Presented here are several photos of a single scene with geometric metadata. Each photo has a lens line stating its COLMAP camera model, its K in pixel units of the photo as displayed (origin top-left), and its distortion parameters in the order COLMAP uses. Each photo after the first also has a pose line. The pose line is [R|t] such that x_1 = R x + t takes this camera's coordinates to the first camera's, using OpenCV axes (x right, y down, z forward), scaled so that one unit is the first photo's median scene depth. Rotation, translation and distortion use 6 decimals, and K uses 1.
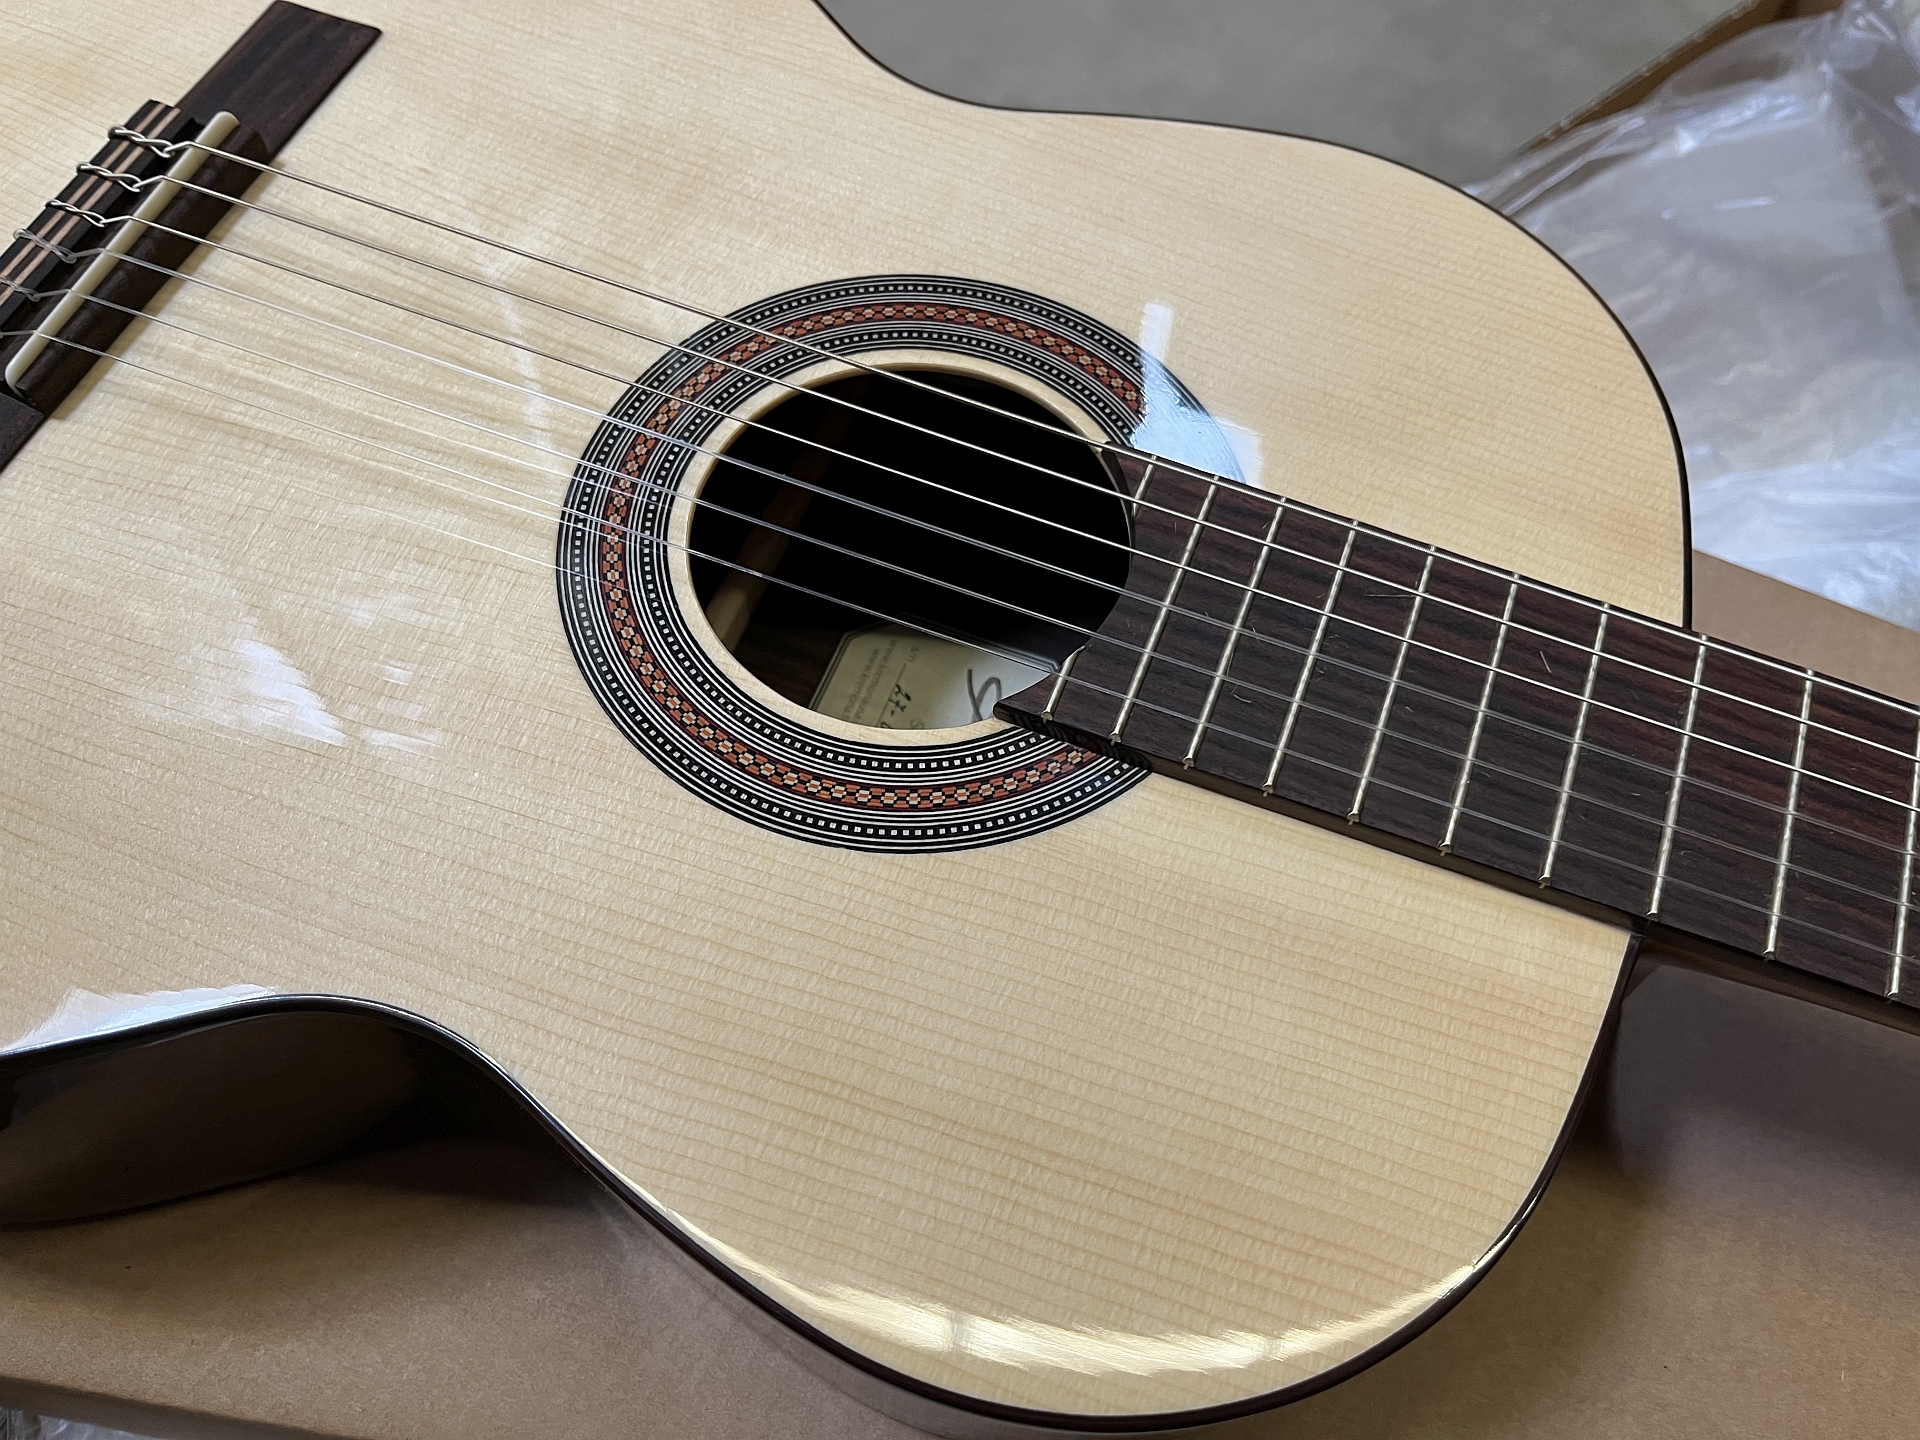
lens RADIAL K [[1425.3, 0, 966.6], [0, 1425.3, 717.1], [0, 0, 1]] dist [0.061637, -0.094747]
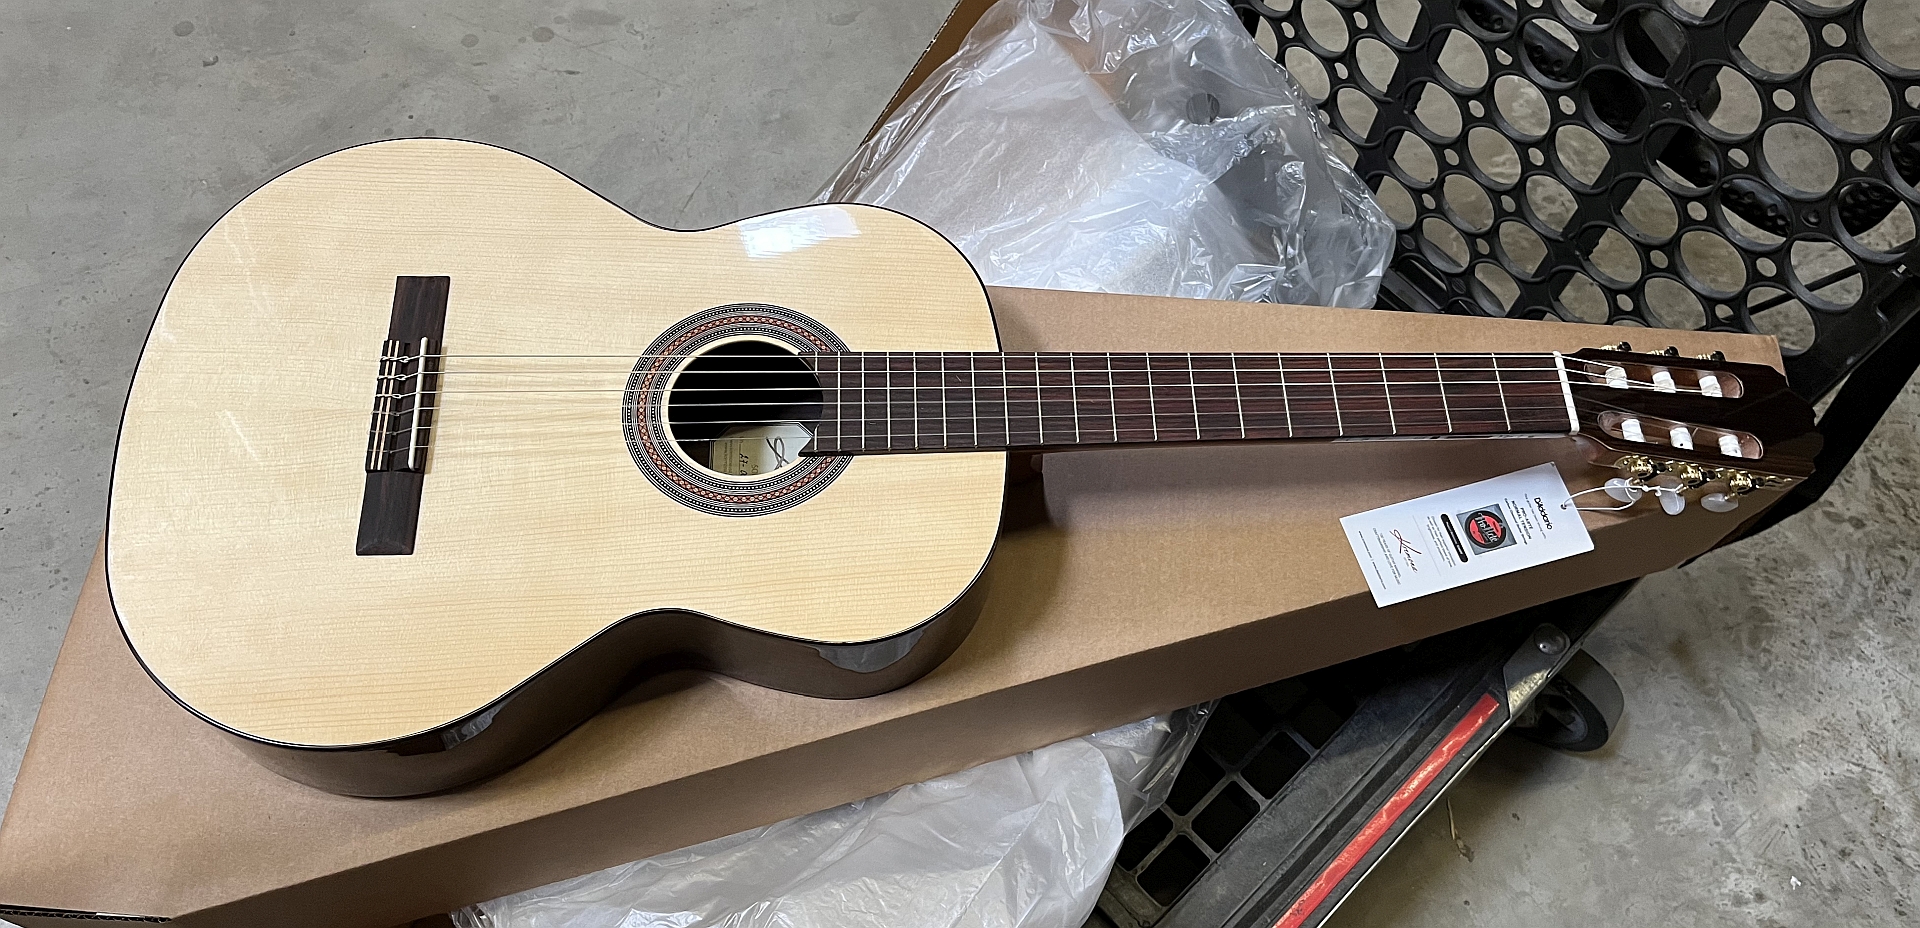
lens RADIAL K [[1443.7, 0, 955.0], [0, 1443.7, 412.5], [0, 0, 1]] dist [0.055891, -0.097163]
pose [[0.916979, -0.343191, 0.203396, -0.259012], [0.337151, 0.939221, 0.064763, -0.170591], [-0.213260, 0.009189, 0.976952, -2.004035]]
